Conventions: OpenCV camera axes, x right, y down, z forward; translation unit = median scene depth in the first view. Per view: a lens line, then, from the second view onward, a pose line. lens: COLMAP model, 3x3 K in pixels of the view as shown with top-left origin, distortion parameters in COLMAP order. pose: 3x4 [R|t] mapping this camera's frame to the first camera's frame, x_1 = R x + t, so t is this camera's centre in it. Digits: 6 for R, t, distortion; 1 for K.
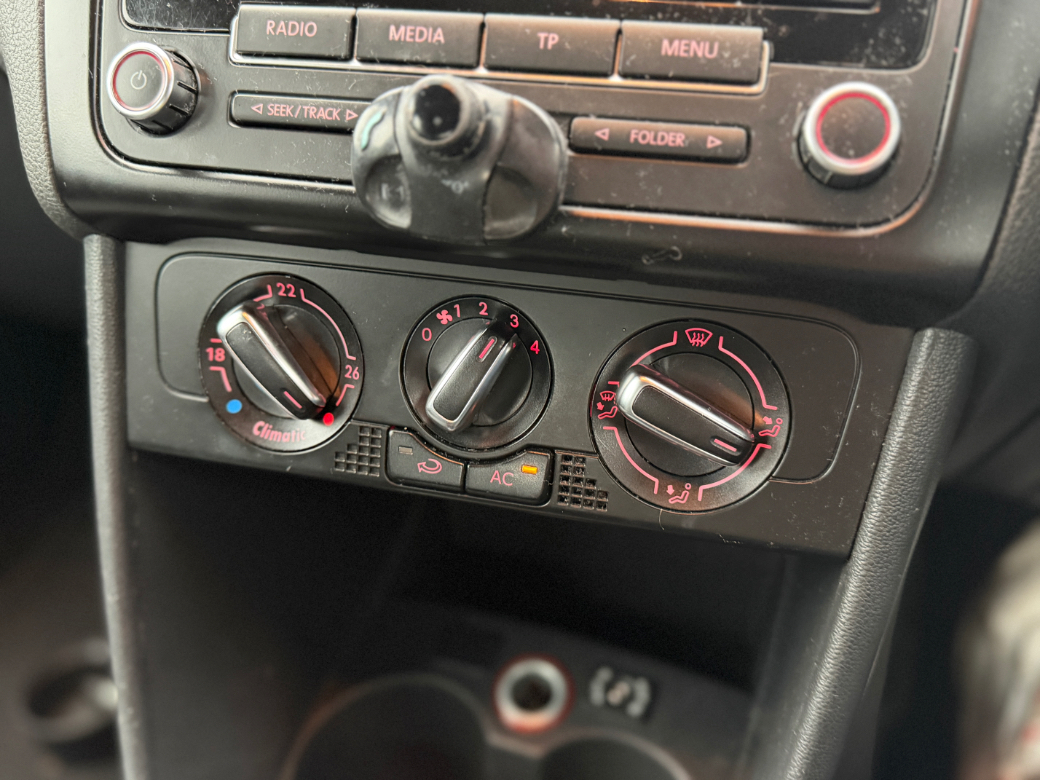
lens RADIAL K [[911.2, 0, 522.7], [0, 911.2, 395.8], [0, 0, 1]] dist [0.174961, -0.394334]
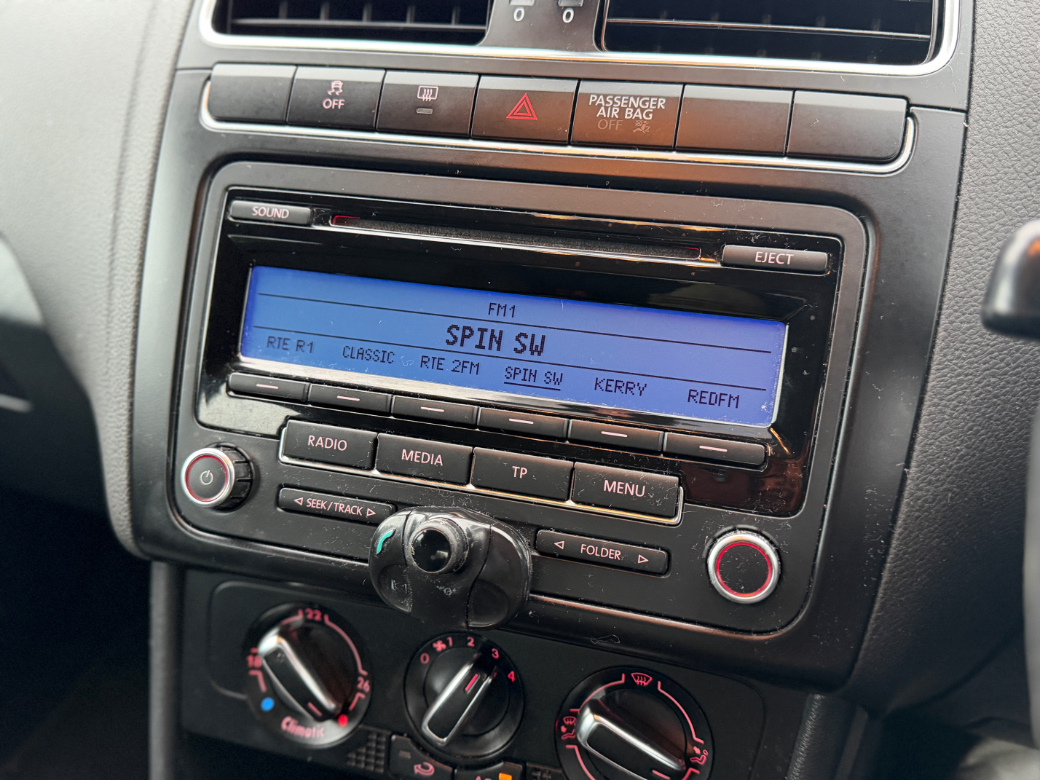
lens RADIAL K [[911.2, 0, 522.7], [0, 911.2, 395.8], [0, 0, 1]] dist [0.174961, -0.394334]
pose [[0.999746, 0.013287, -0.018201, 0.048585], [-0.014675, 0.996817, -0.078359, -0.350704], [0.017102, 0.078606, 0.996759, -0.287331]]
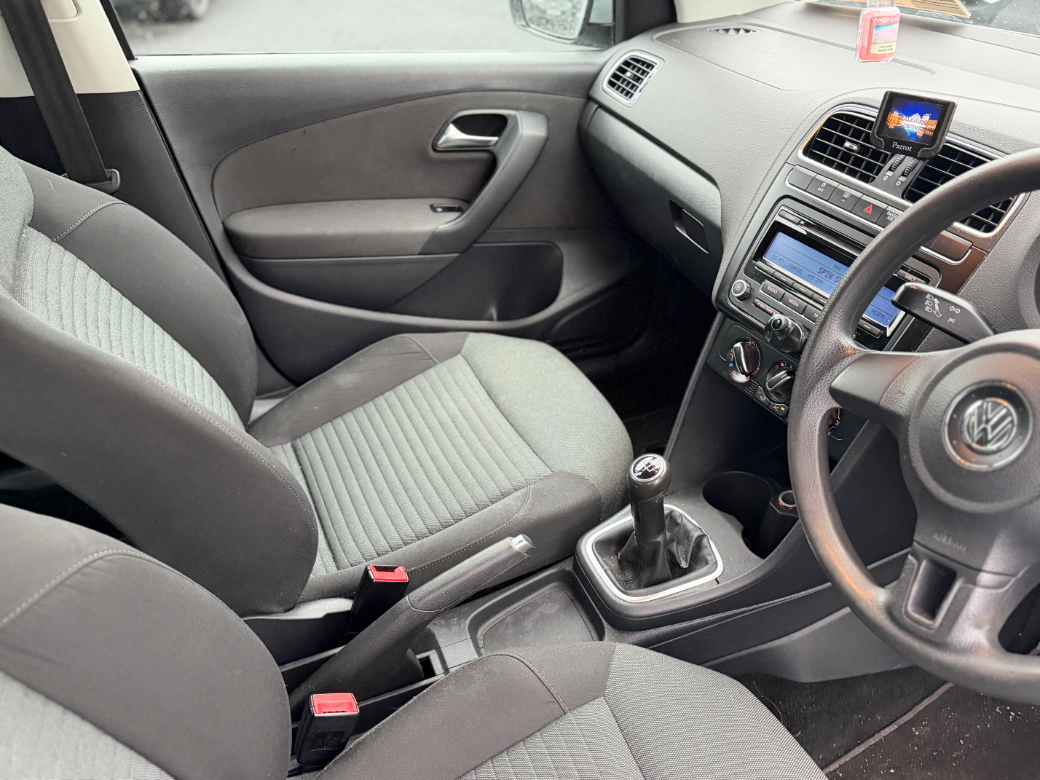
lens RADIAL K [[911.2, 0, 522.7], [0, 911.2, 395.8], [0, 0, 1]] dist [0.174961, -0.394334]
pose [[0.679298, 0.409932, -0.608696, 1.724837], [-0.391333, 0.904014, 0.172095, -0.223188], [0.620817, 0.121299, 0.774515, -2.903759]]
